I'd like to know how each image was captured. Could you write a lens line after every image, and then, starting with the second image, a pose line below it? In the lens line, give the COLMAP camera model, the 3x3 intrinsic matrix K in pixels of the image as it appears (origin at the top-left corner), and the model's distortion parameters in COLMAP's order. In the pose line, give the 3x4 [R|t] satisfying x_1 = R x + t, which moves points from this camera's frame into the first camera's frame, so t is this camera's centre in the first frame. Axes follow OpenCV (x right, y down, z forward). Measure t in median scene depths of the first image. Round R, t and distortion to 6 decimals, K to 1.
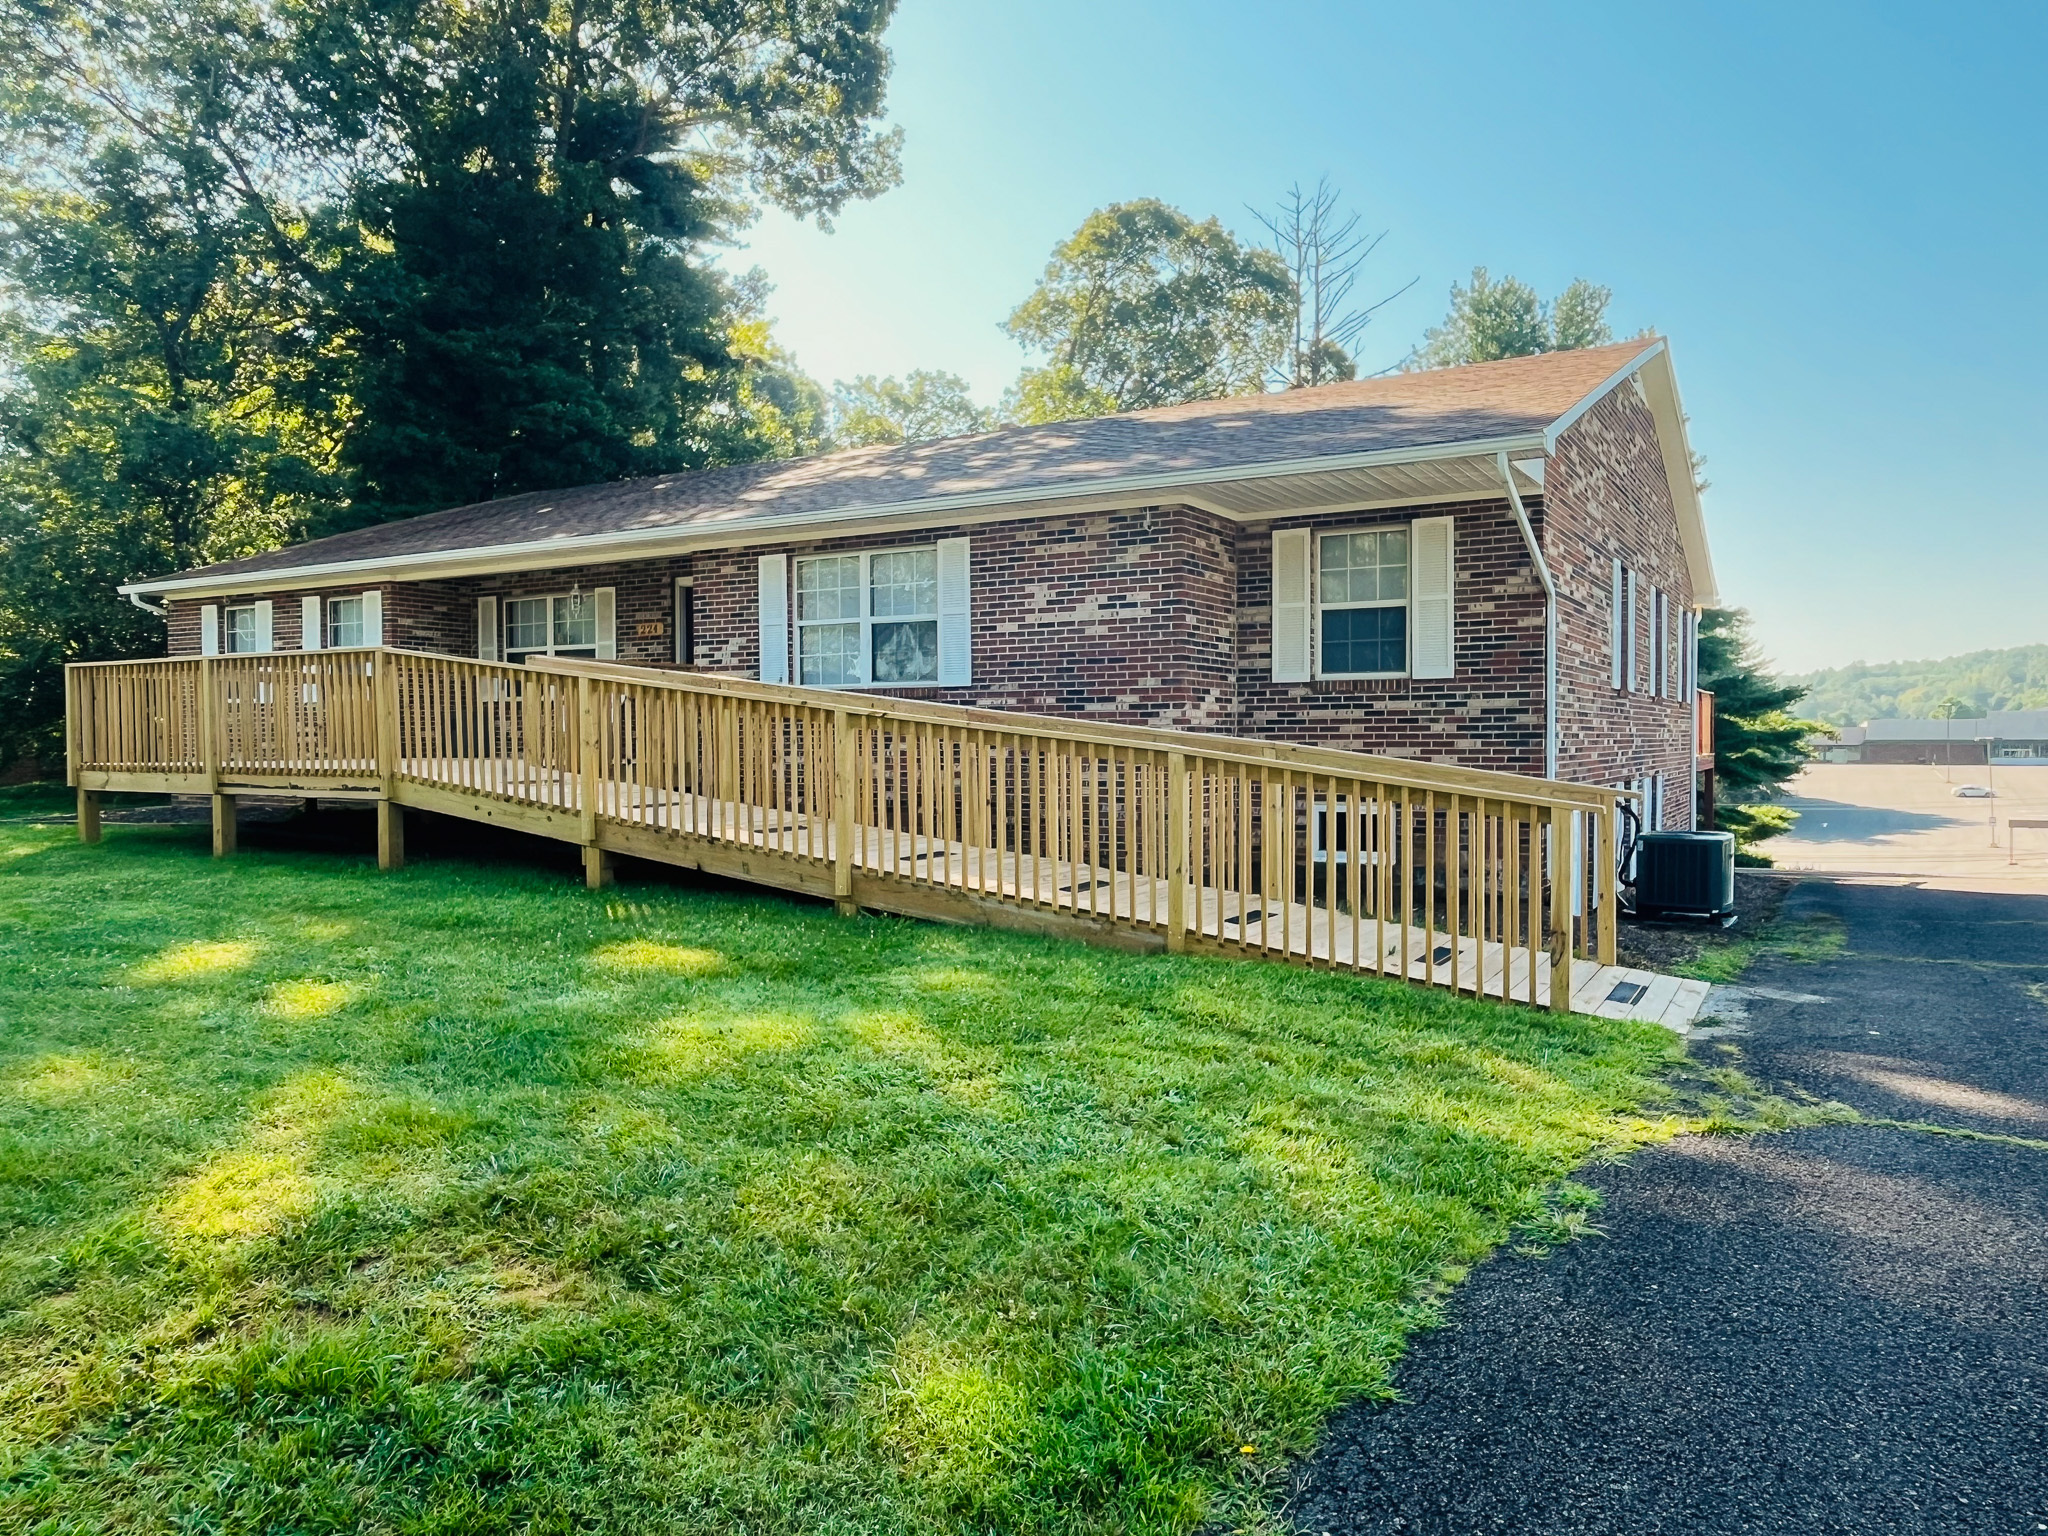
lens RADIAL K [[1431.3, 0, 1024.0], [0, 1431.3, 768.0], [0, 0, 1]] dist [-0.001650, -0.001000]
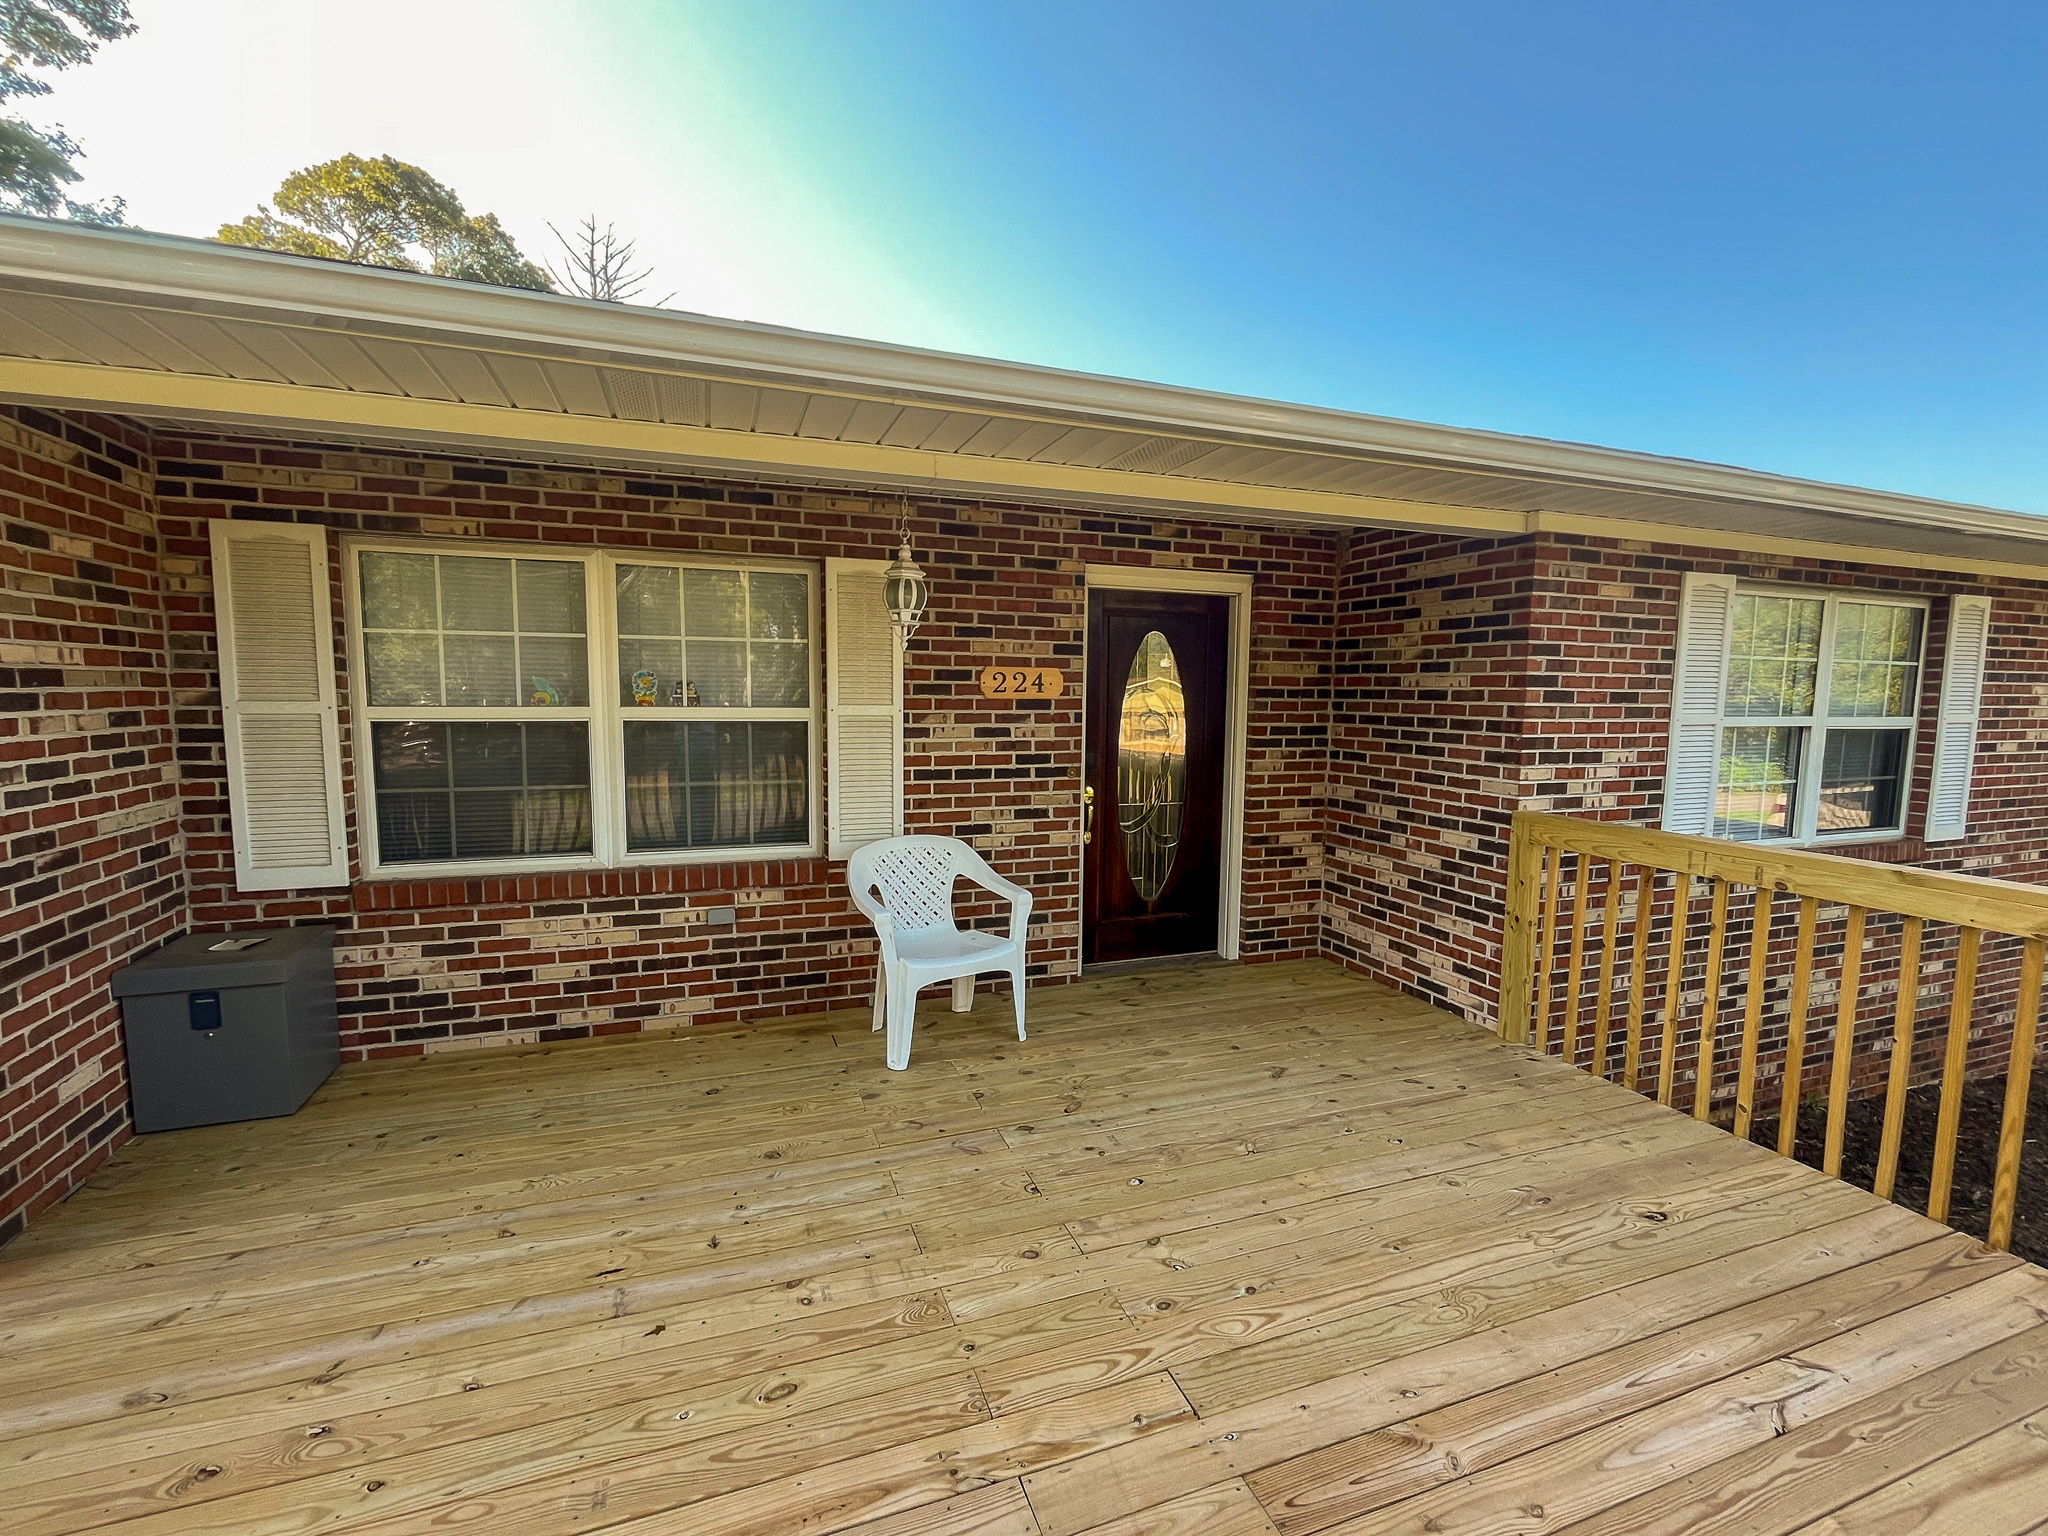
lens RADIAL K [[889.1, 0, 1024.0], [0, 889.1, 768.0], [0, 0, 1]] dist [-0.000123, -0.000032]
pose [[0.616272, -0.055829, 0.785552, -0.531081], [0.004713, 0.997728, 0.067211, -0.104308], [-0.787519, -0.037718, 0.615135, 0.975154]]
